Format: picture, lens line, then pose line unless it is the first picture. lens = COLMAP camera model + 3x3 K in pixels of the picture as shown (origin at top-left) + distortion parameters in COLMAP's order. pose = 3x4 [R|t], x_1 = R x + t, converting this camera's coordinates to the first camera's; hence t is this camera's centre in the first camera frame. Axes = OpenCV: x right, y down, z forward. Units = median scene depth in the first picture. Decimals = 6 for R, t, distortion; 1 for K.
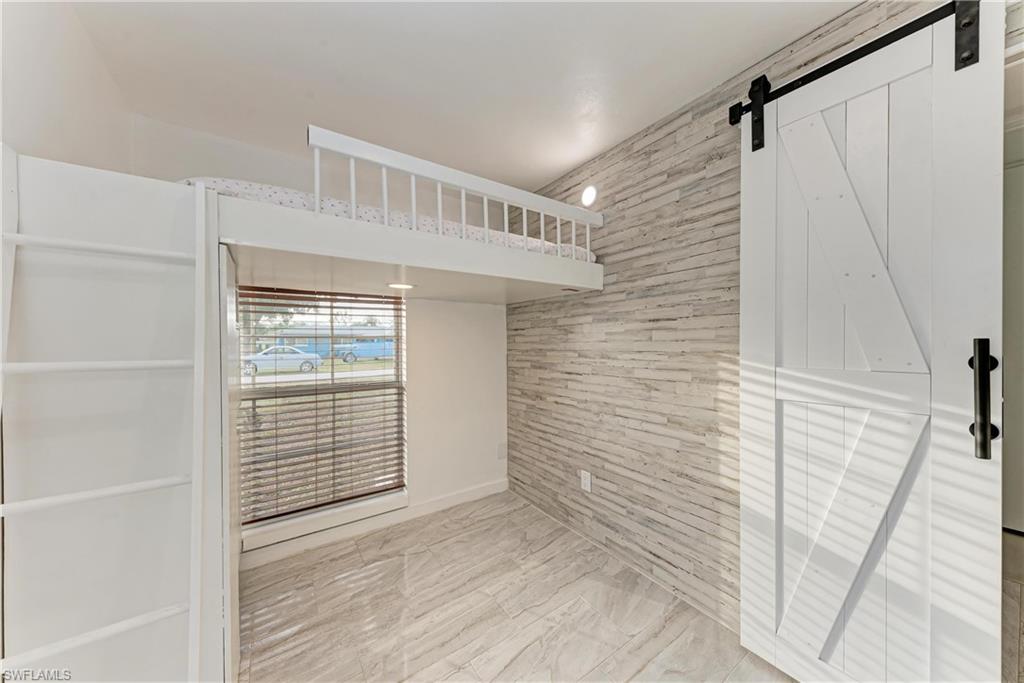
lens RADIAL K [[334.6, 0, 511.7], [0, 334.6, 344.3], [0, 0, 1]] dist [0.009034, -0.000128]
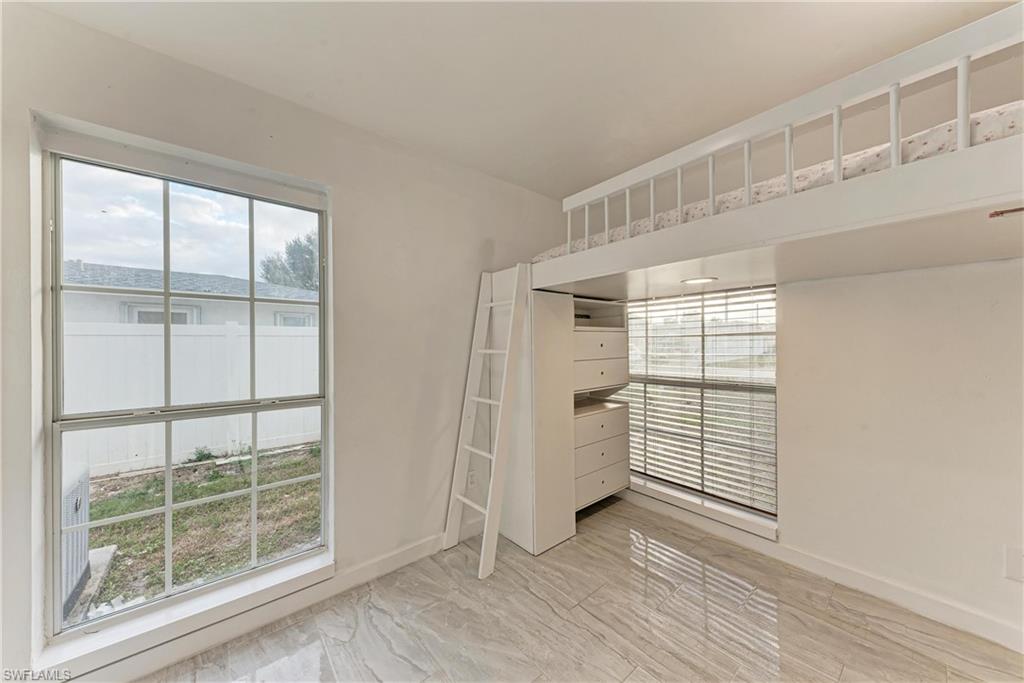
lens RADIAL K [[350.8, 0, 524.3], [0, 350.8, 345.8], [0, 0, 1]] dist [0.014568, -0.004000]
pose [[0.118783, 0.012316, -0.992844, 0.579001], [0.004551, 0.999906, 0.012948, -0.005820], [0.992910, -0.006056, 0.118715, 0.374260]]
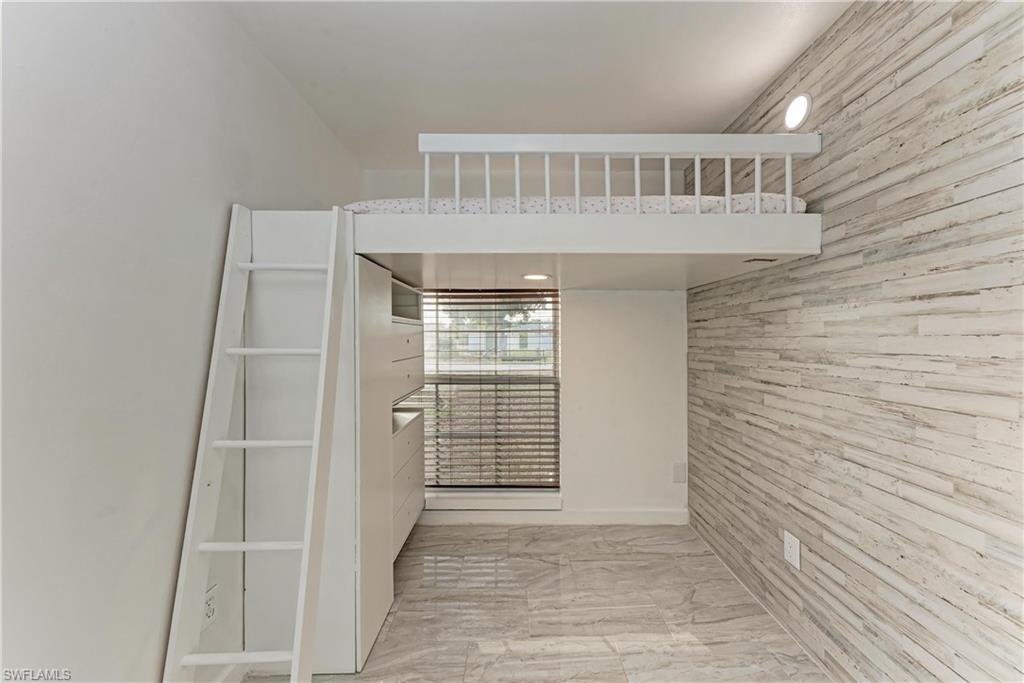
lens RADIAL K [[350.8, 0, 524.5], [0, 350.8, 338.2], [0, 0, 1]] dist [0.014568, -0.004000]
pose [[0.830799, 0.007276, -0.556525, 0.186961], [-0.007663, 0.999969, 0.001633, -0.001655], [0.556520, 0.002908, 0.830829, 0.147015]]
